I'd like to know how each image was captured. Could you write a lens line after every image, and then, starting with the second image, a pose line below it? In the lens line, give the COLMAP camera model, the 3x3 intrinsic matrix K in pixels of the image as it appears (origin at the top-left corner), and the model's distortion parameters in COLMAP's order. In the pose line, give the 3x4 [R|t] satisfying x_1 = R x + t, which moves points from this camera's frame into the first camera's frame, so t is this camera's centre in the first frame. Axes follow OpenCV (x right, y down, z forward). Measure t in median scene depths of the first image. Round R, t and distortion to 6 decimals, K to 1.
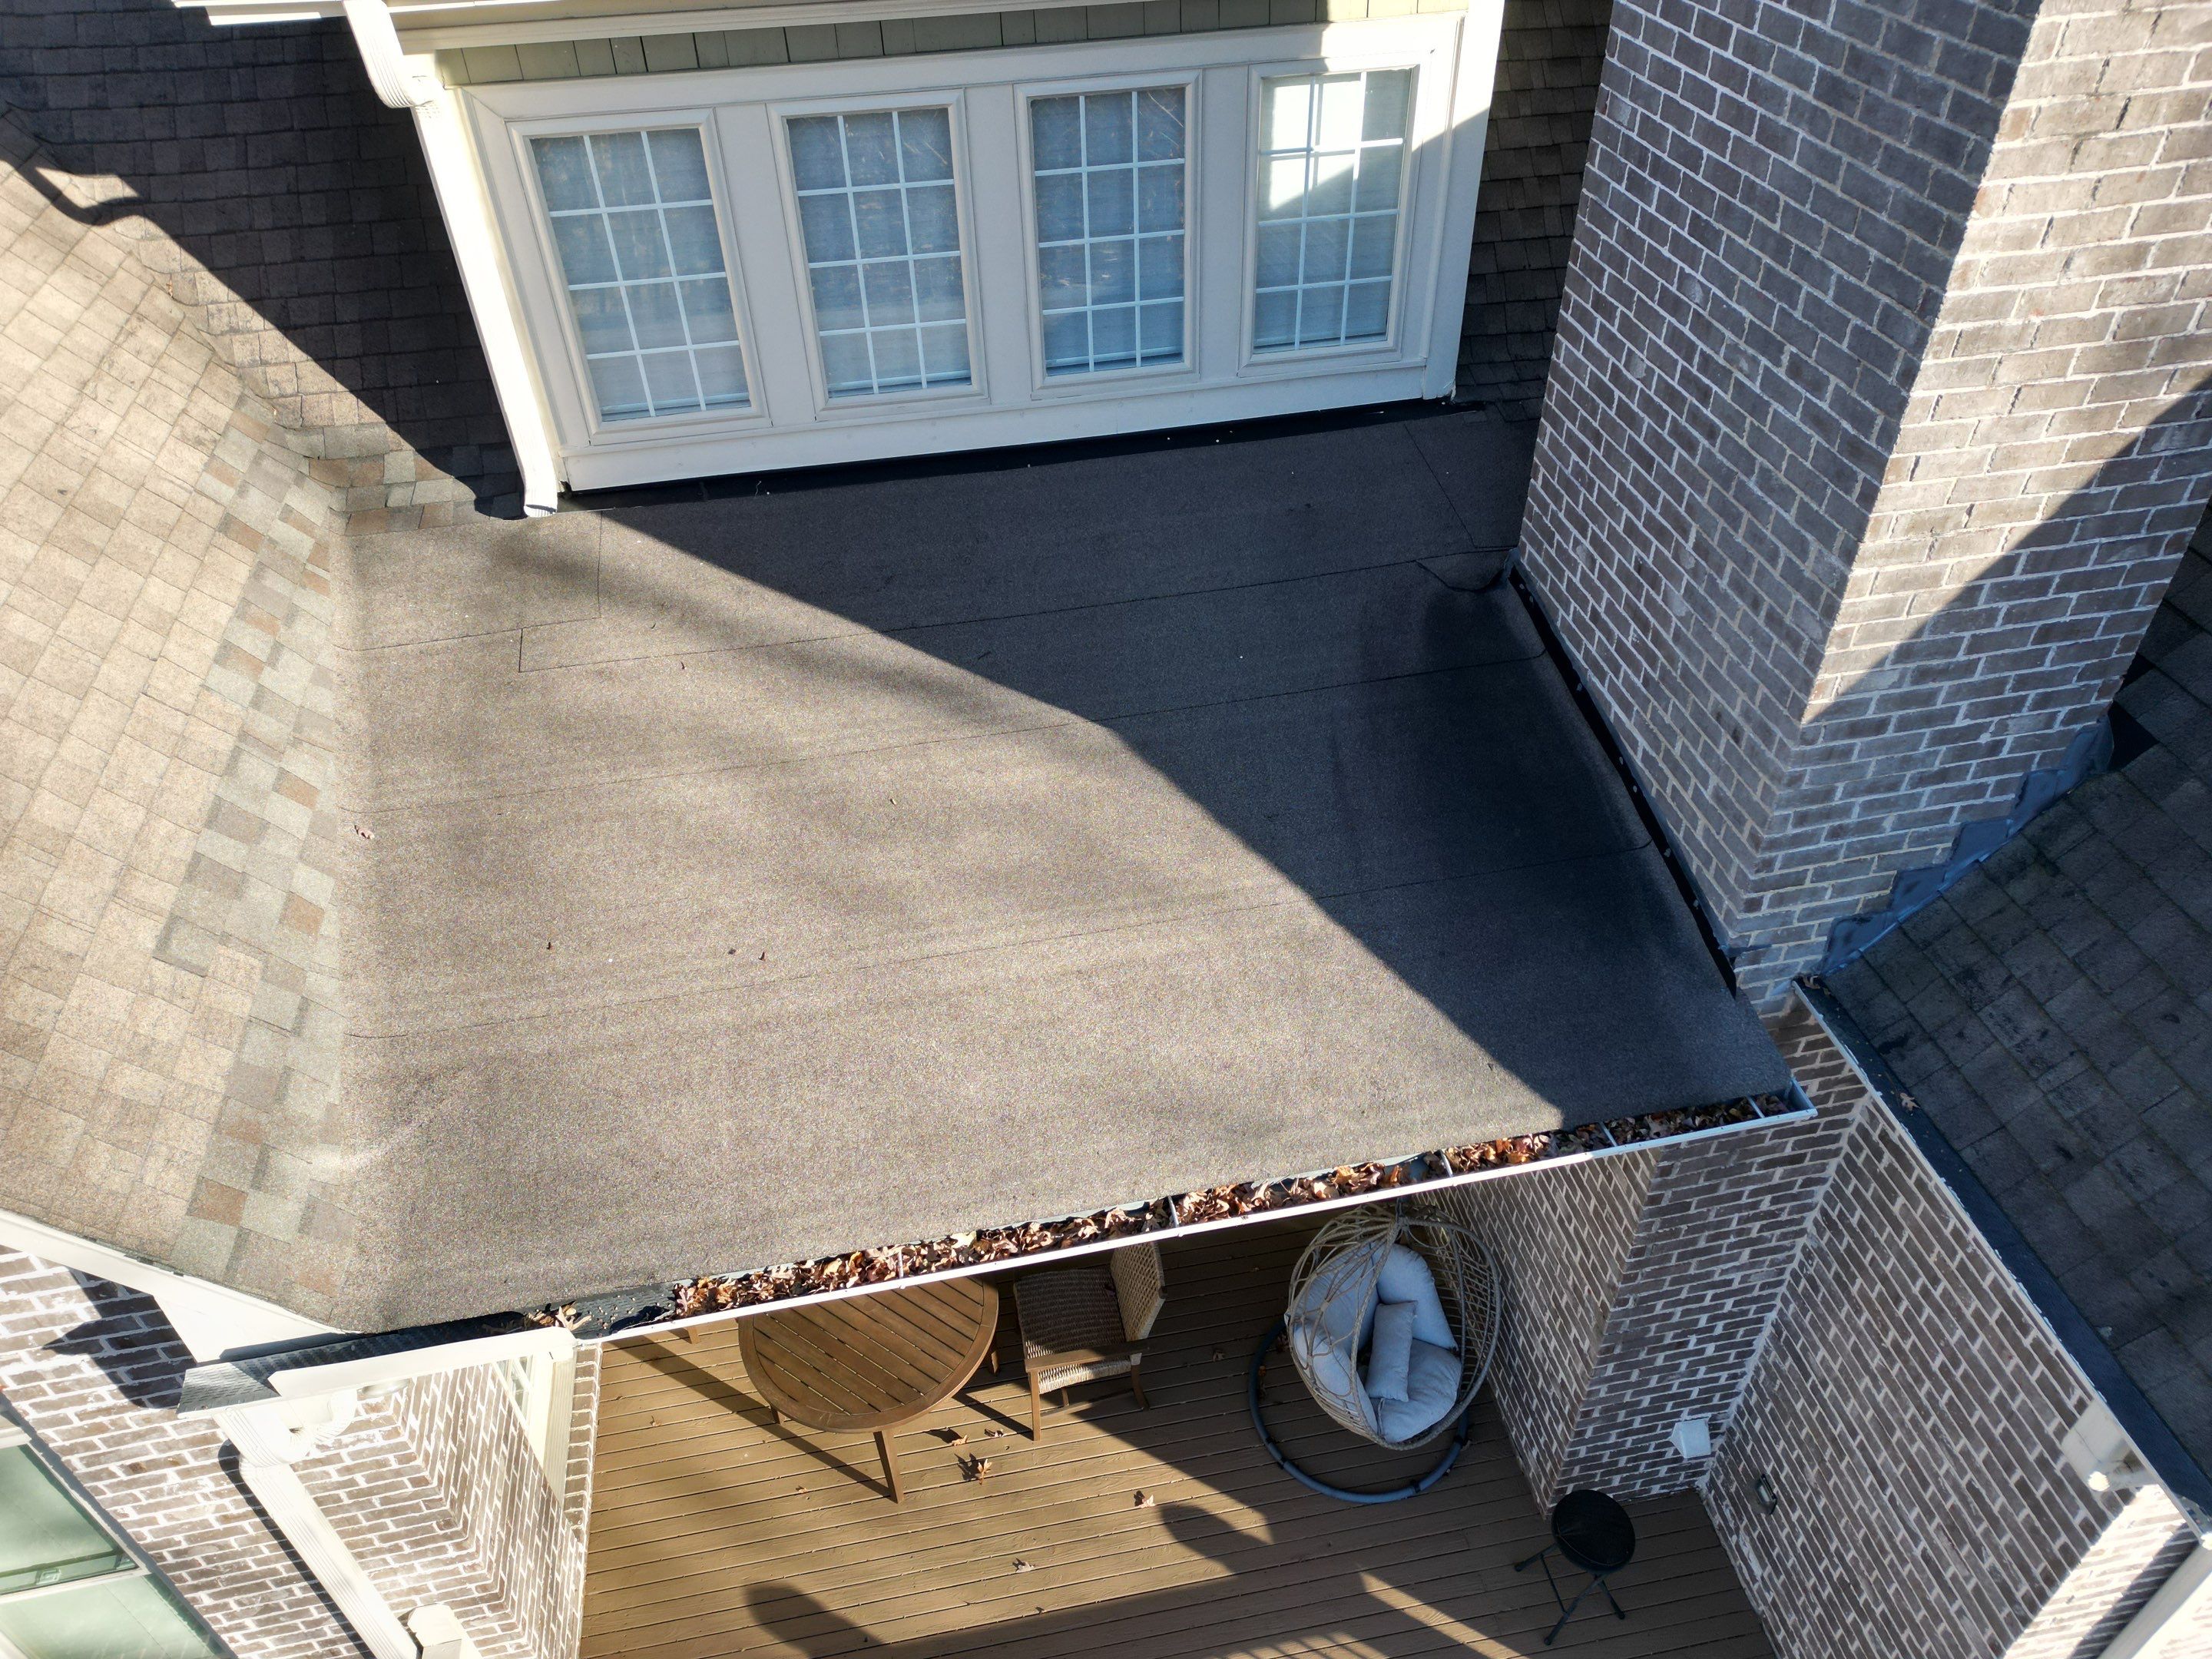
lens RADIAL K [[1635.4, 0, 1135.6], [0, 1635.4, 825.4], [0, 0, 1]] dist [0.008665, 0.000063]
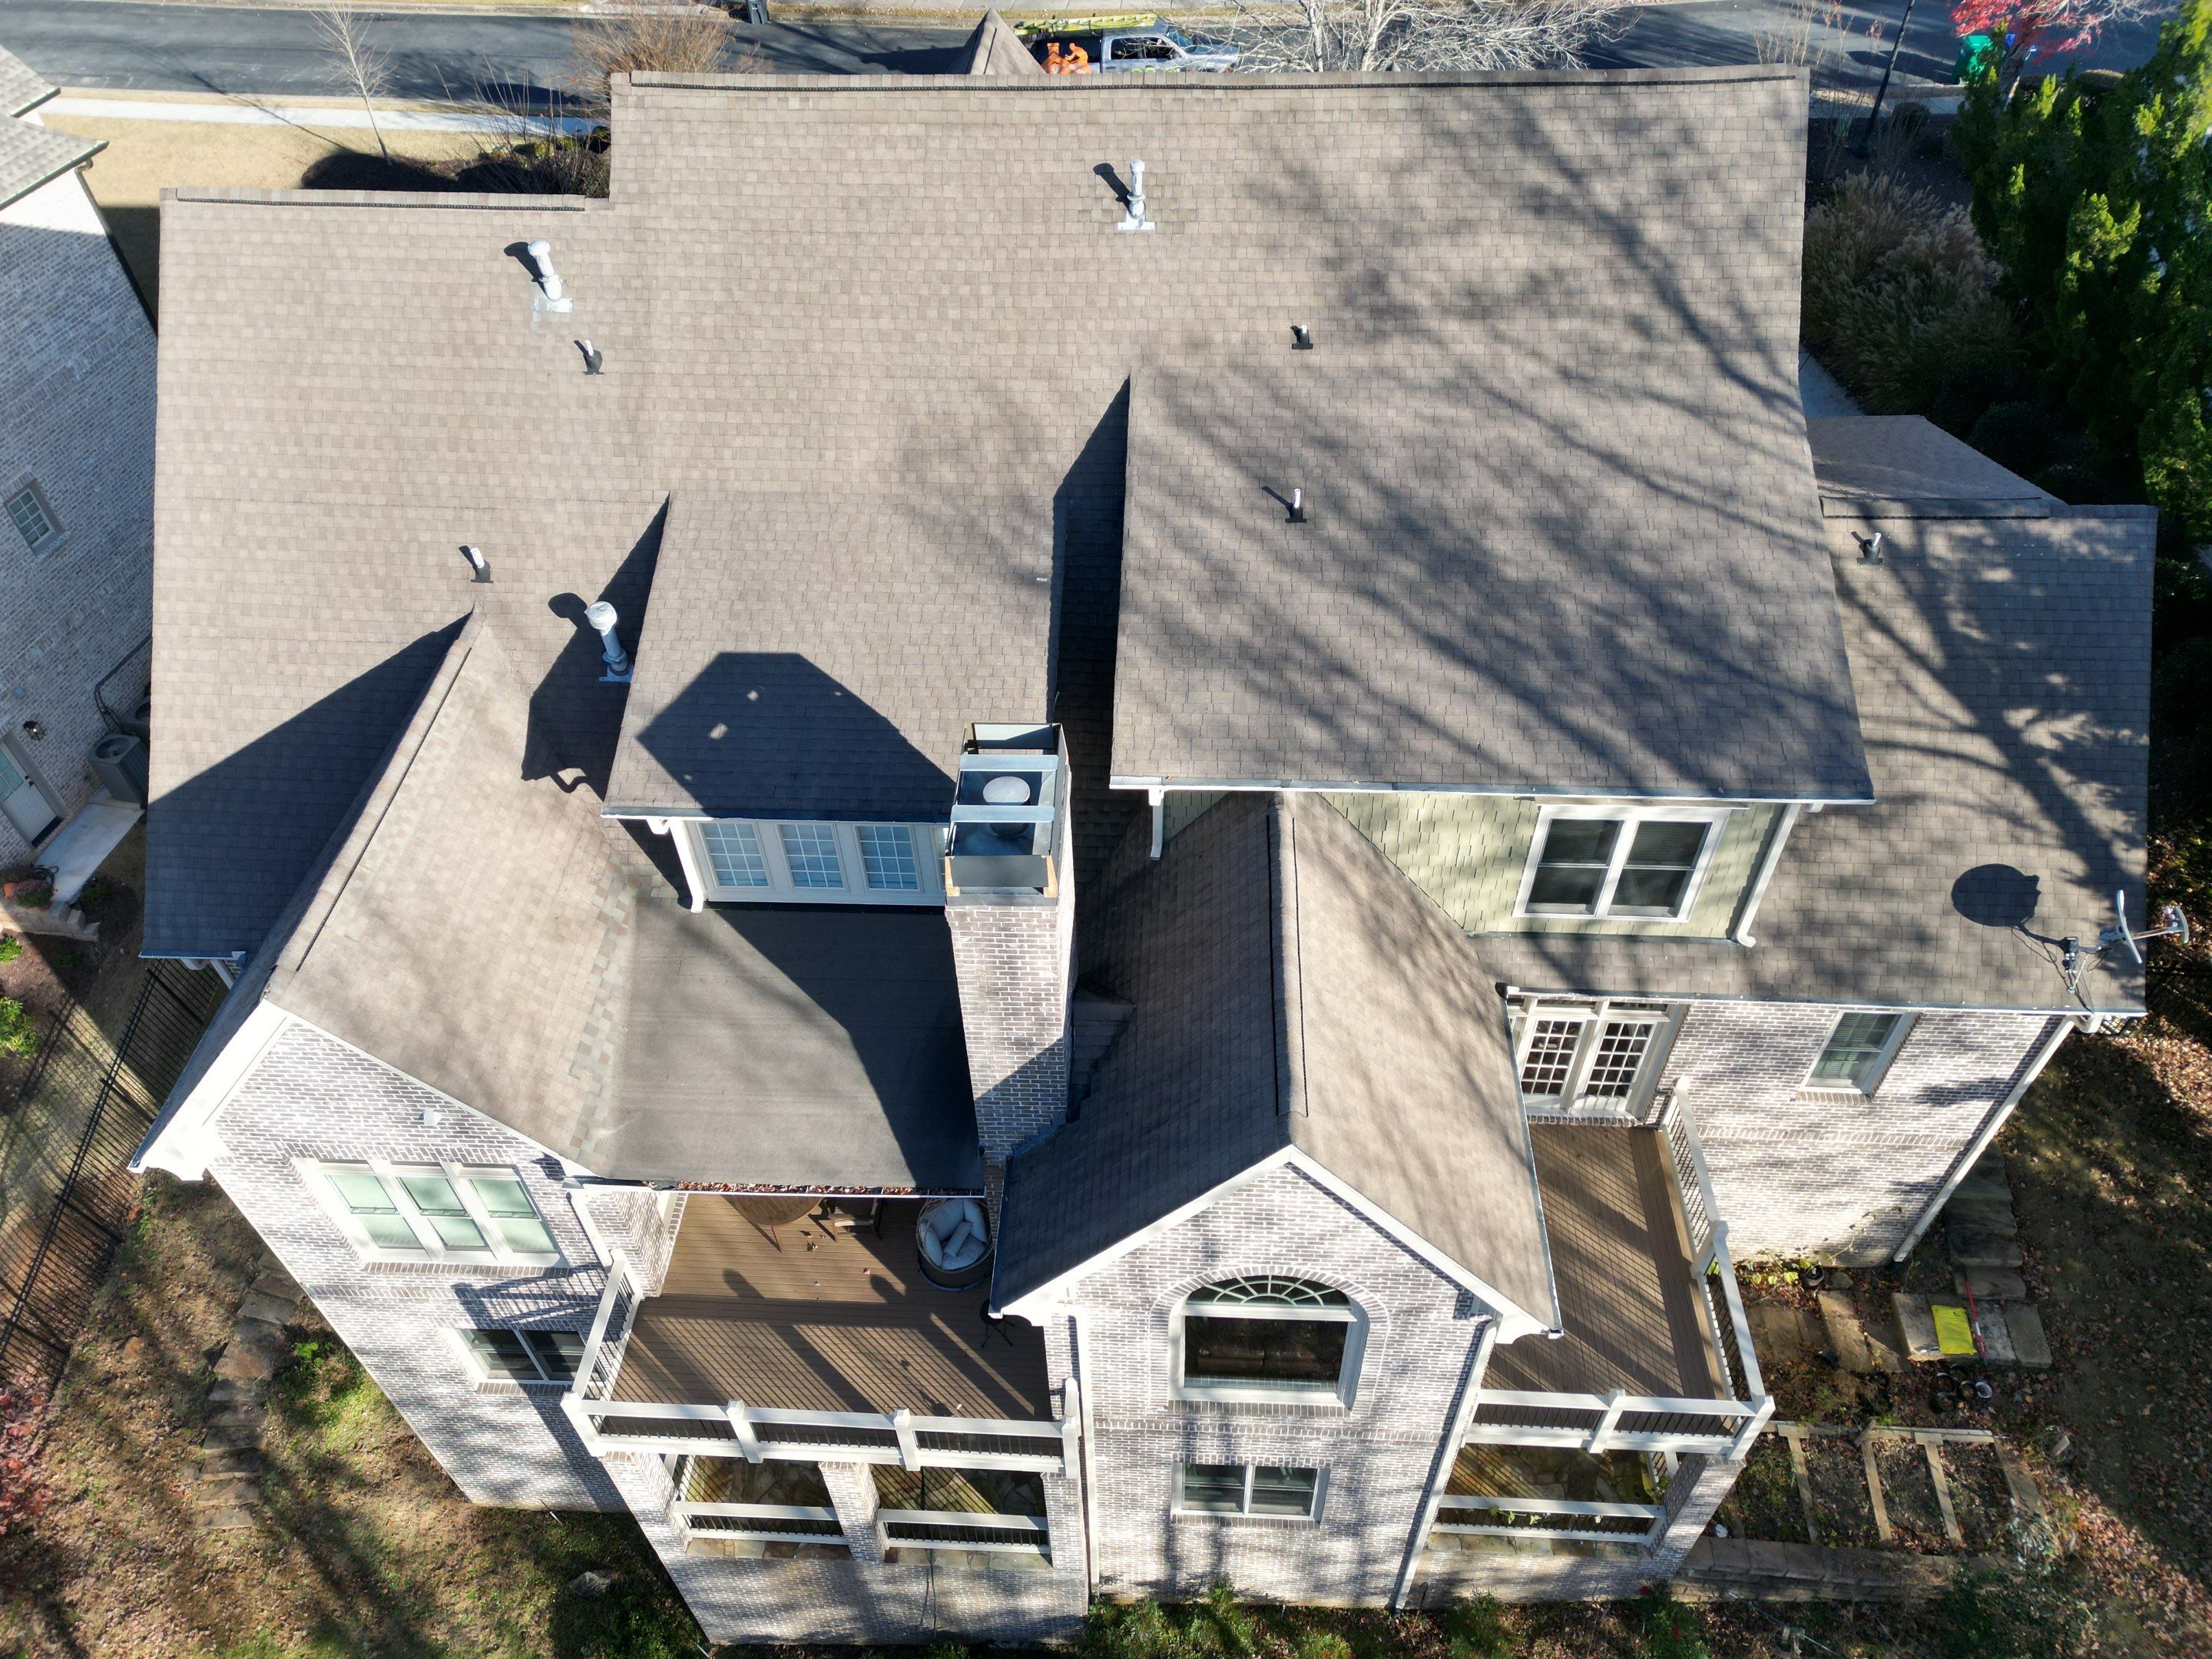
lens RADIAL K [[1620.9, 0, 1113.6], [0, 1620.9, 816.5], [0, 0, 1]] dist [-0.005341, 0.031719]
pose [[0.970562, 0.168456, -0.172137, 1.018088], [-0.151567, 0.982634, 0.107039, -0.938472], [0.187179, -0.077797, 0.979240, -2.068434]]
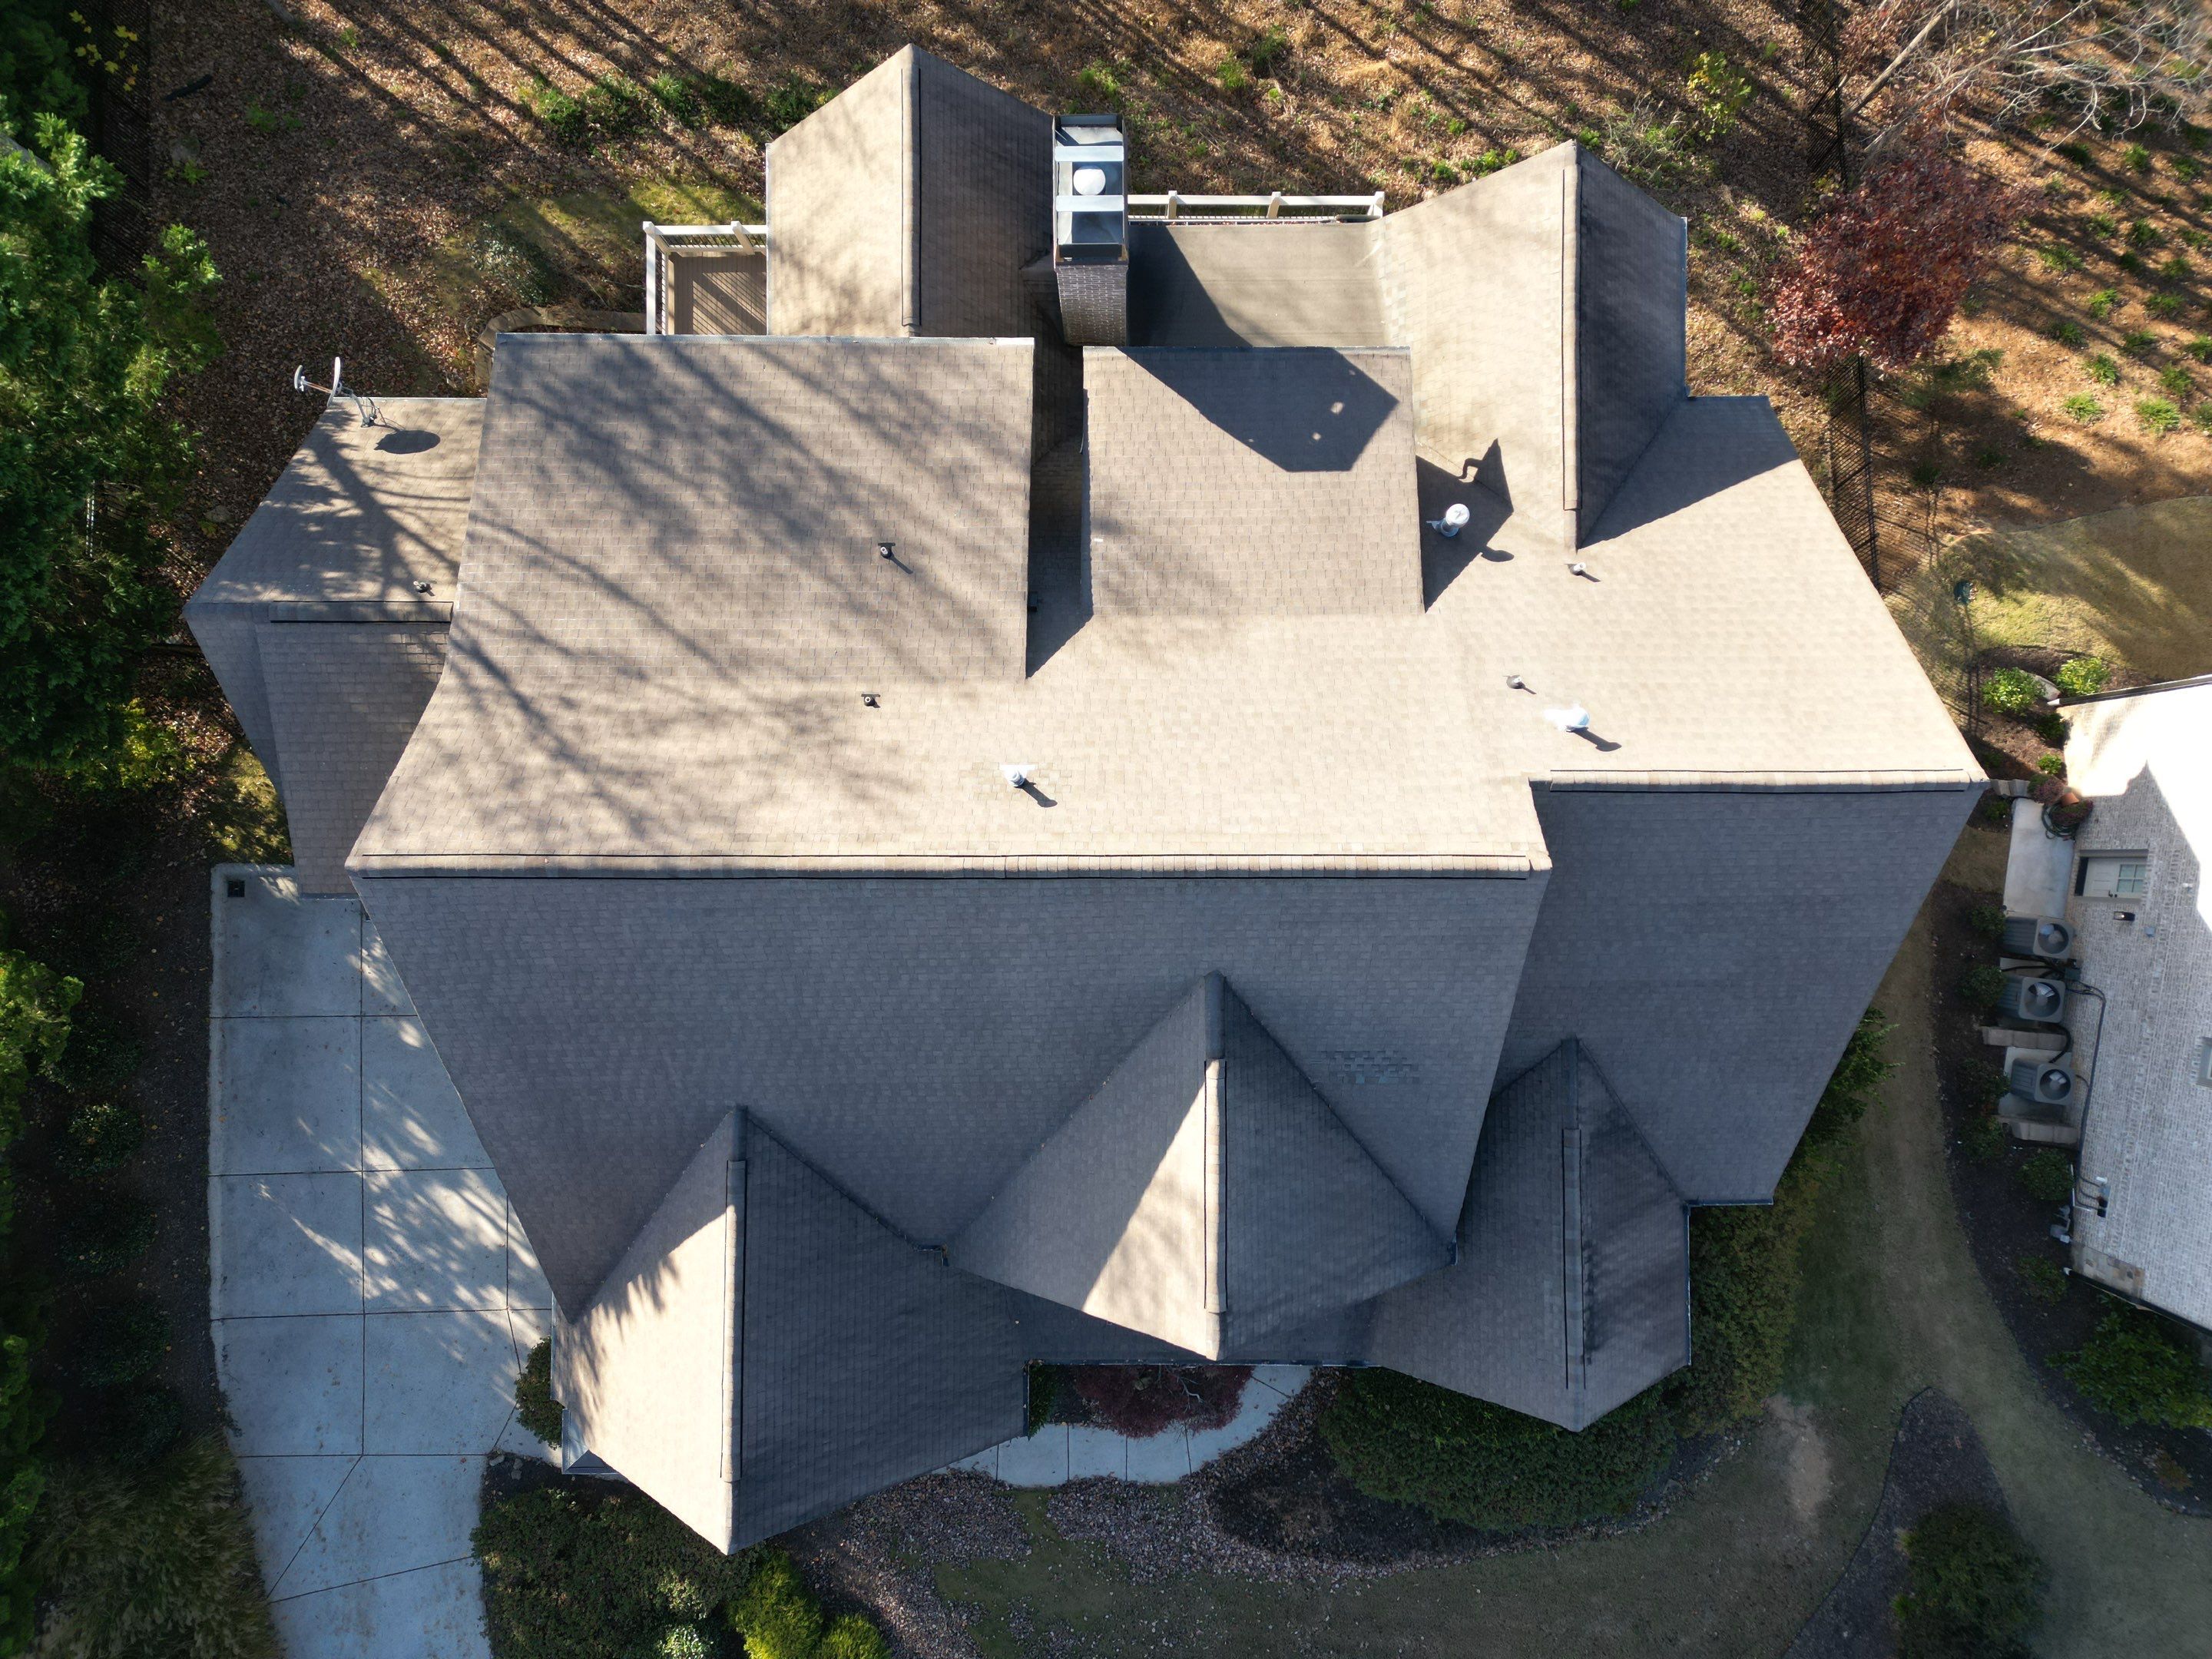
lens RADIAL K [[1620.9, 0, 1113.6], [0, 1620.9, 816.5], [0, 0, 1]] dist [-0.005341, 0.031719]
pose [[-0.981480, -0.189784, 0.026076, -0.085811], [0.139651, -0.615661, 0.775538, -4.739010], [-0.131131, 0.764816, 0.630762, -0.806786]]
